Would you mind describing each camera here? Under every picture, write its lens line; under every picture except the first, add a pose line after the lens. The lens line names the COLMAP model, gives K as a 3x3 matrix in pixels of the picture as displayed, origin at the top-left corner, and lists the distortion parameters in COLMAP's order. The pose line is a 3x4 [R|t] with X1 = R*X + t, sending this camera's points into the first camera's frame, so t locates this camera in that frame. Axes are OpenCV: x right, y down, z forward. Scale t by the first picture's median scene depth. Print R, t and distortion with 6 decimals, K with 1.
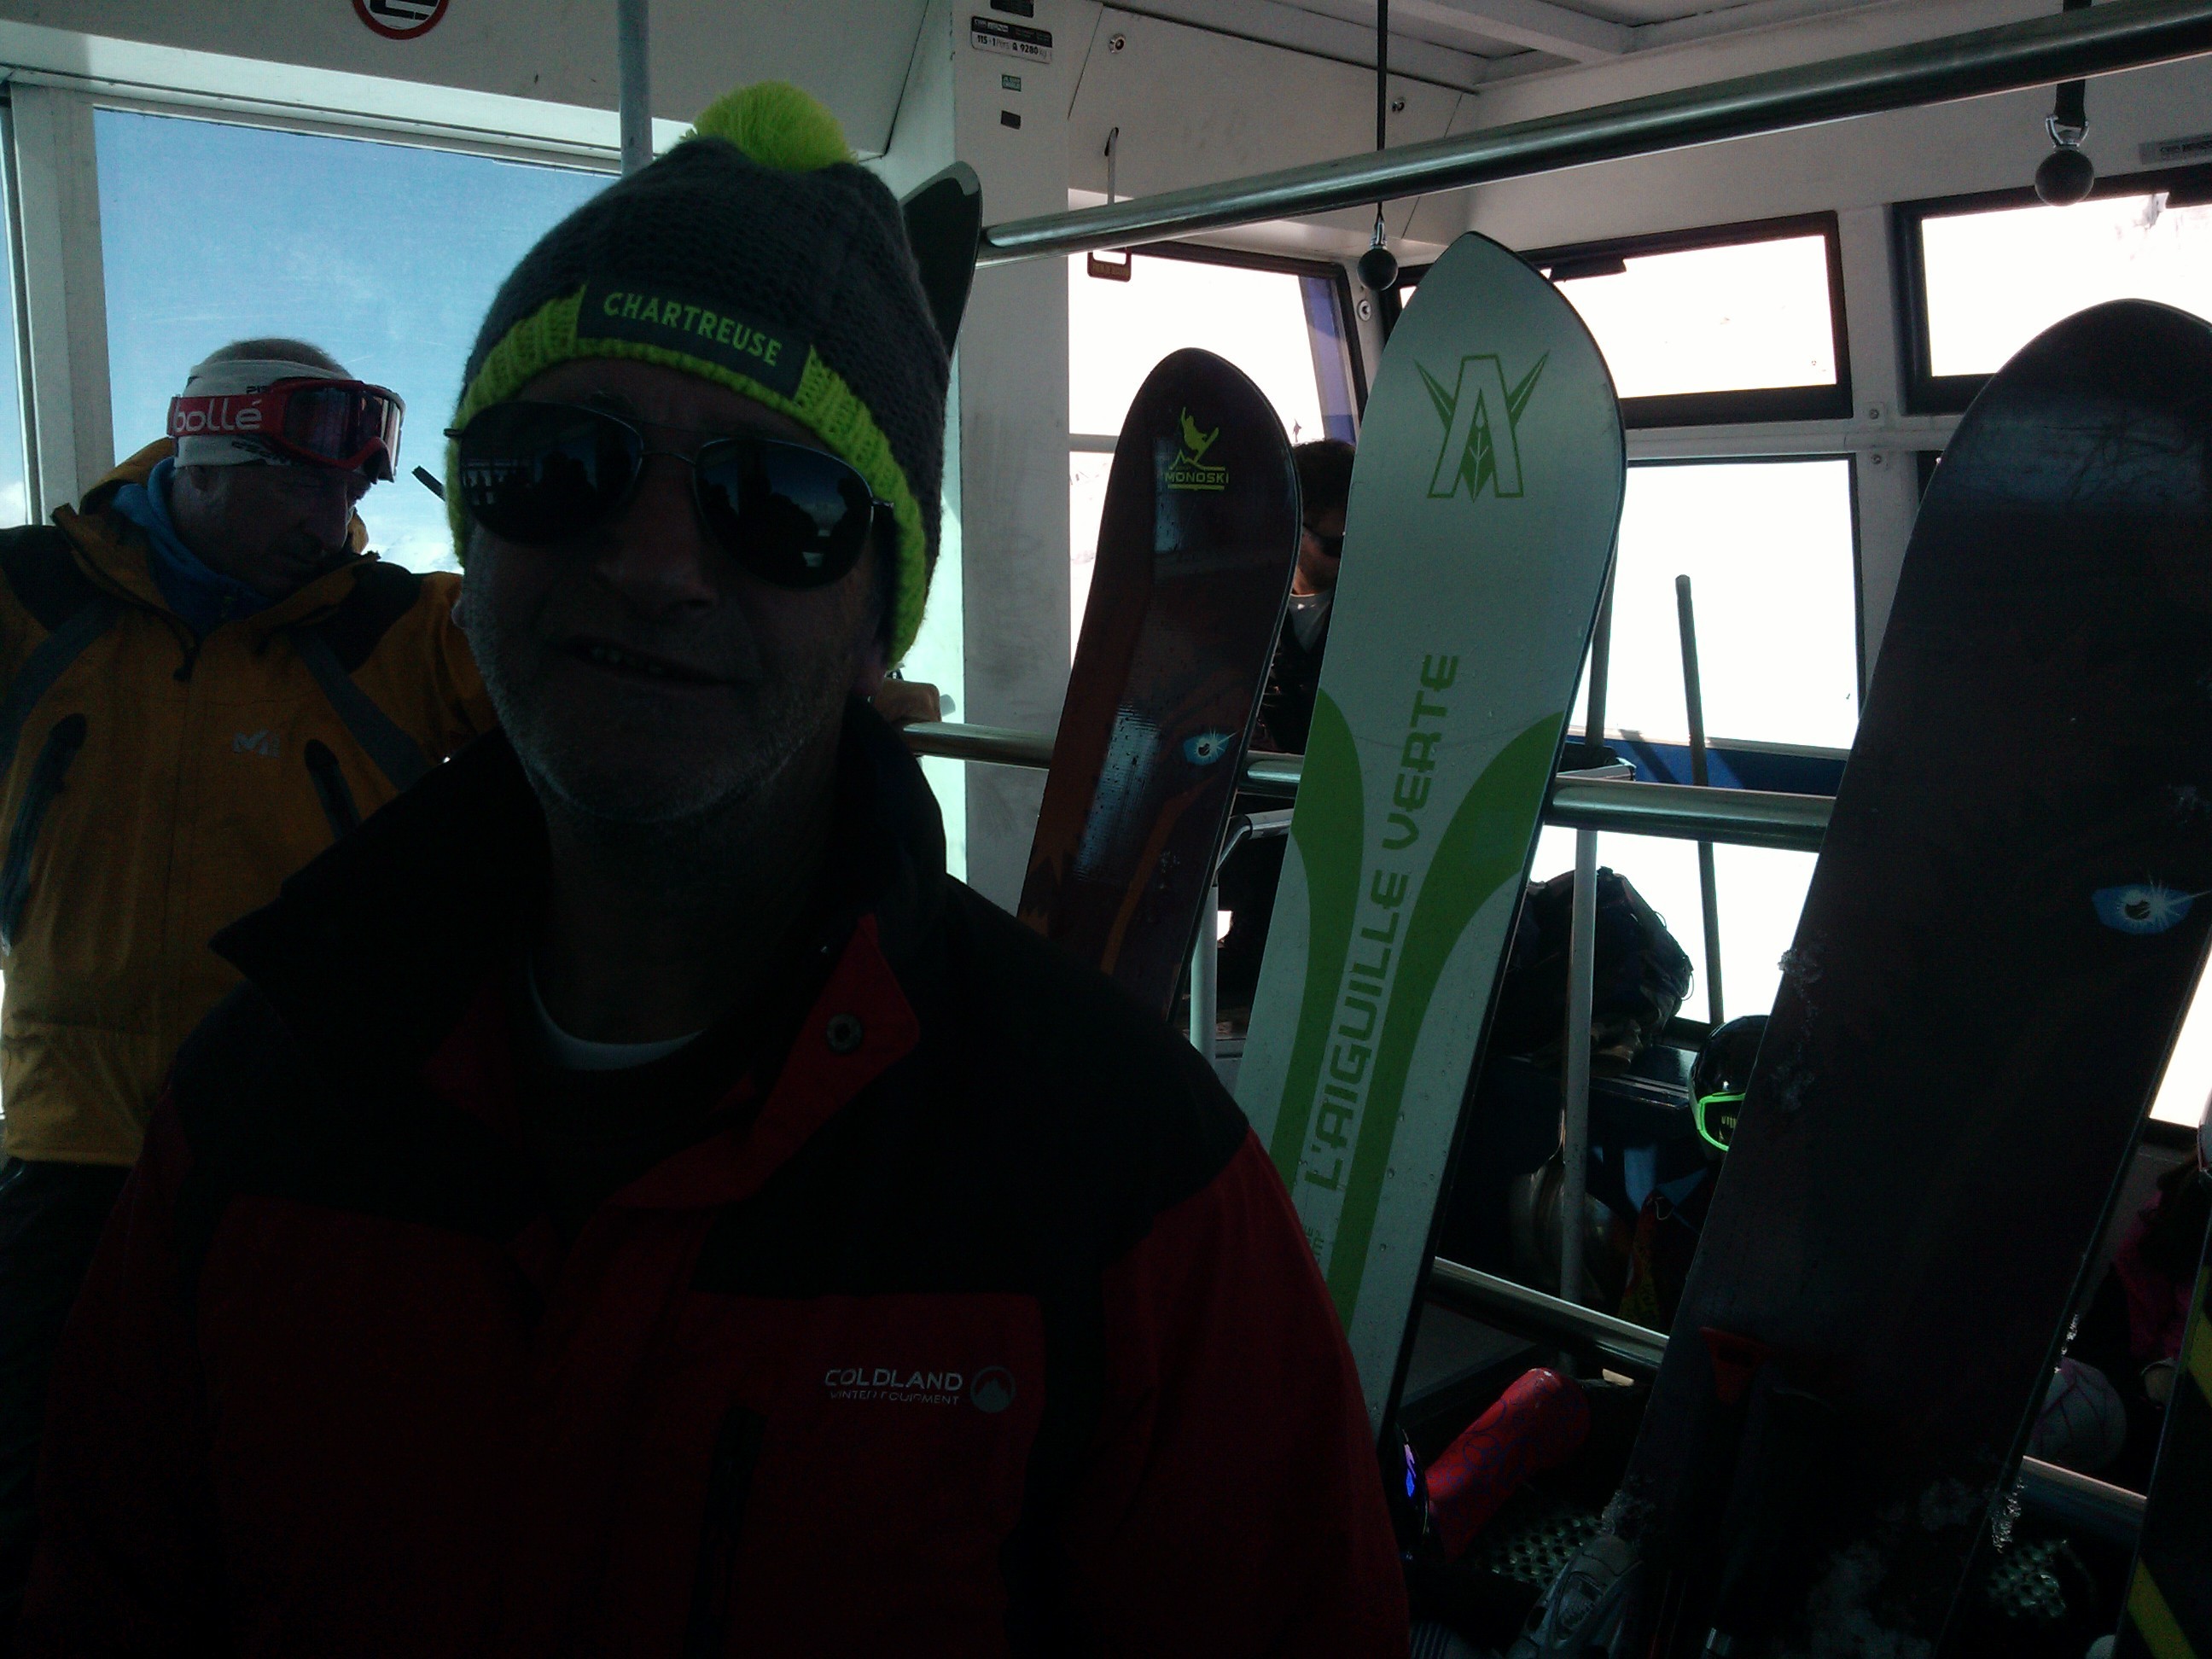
lens RADIAL K [[1903.2, 0, 1055.8], [0, 1903.2, 770.4], [0, 0, 1]] dist [0.106217, -0.258109]
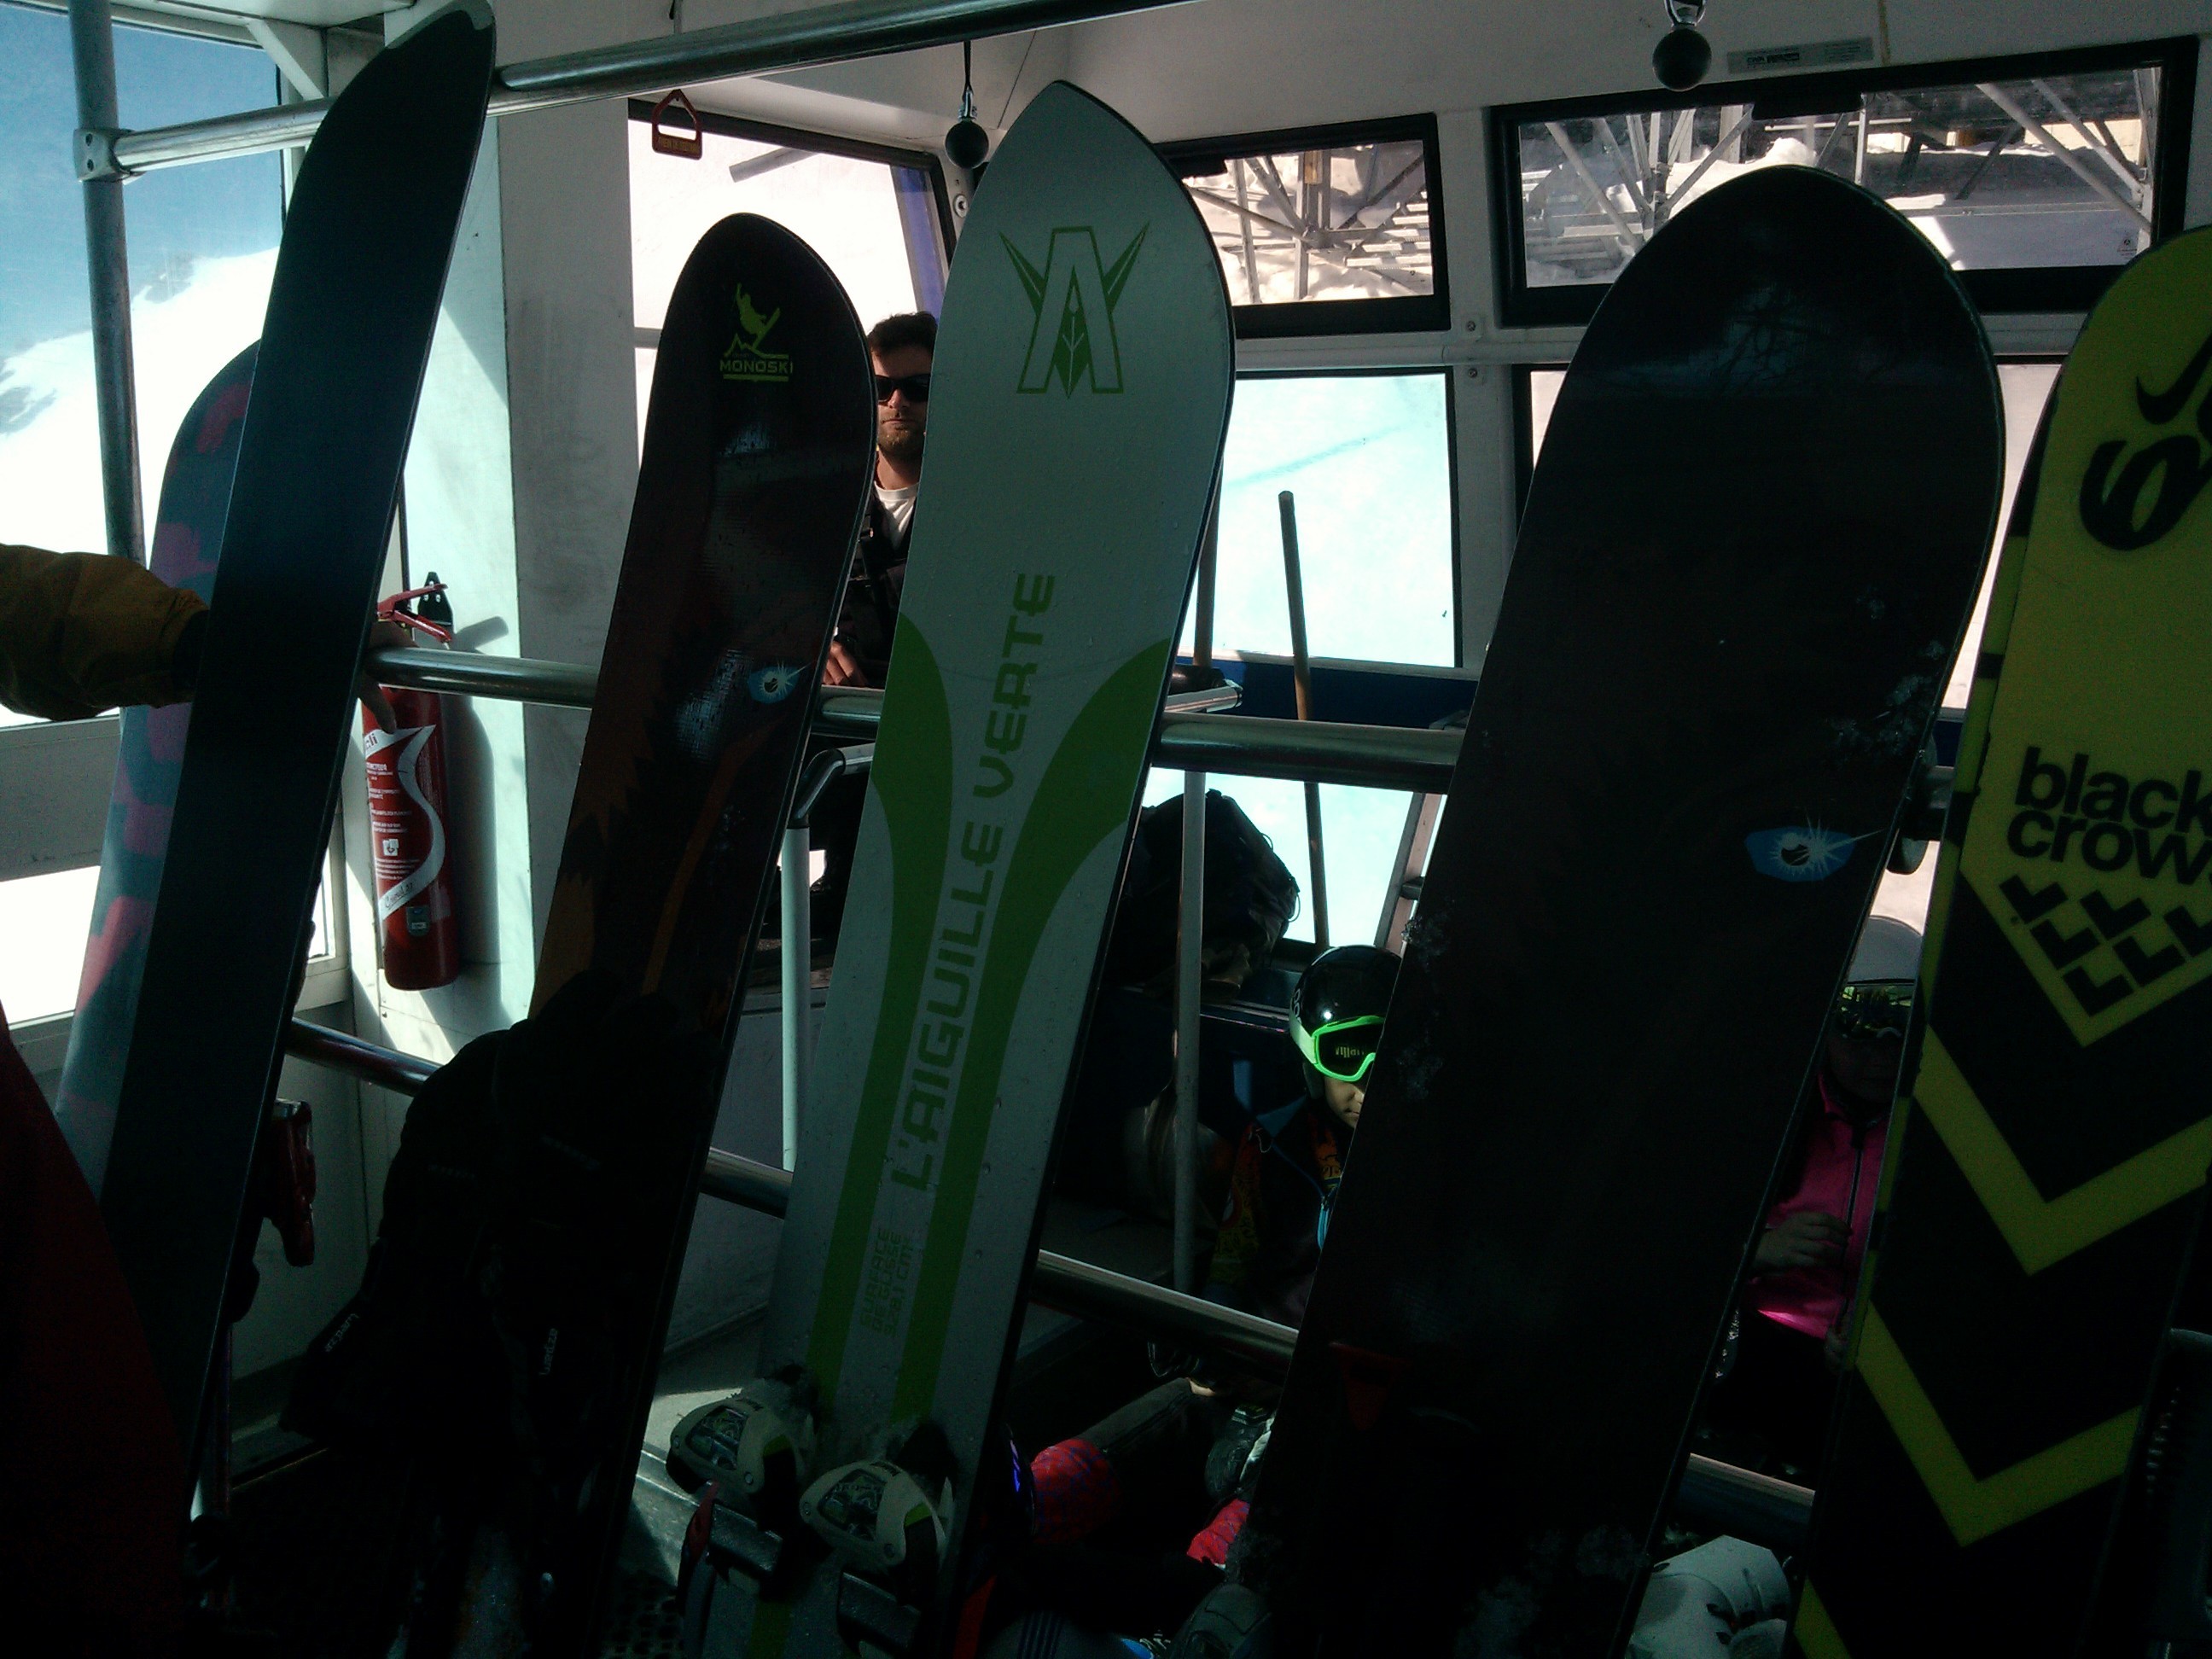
lens RADIAL K [[1903.2, 0, 1055.8], [0, 1903.2, 770.4], [0, 0, 1]] dist [0.106217, -0.258109]
pose [[0.980252, -0.024404, 0.196240, 0.037254], [0.016142, 0.998919, 0.043593, -0.008447], [-0.197092, -0.039564, 0.979586, 0.140059]]
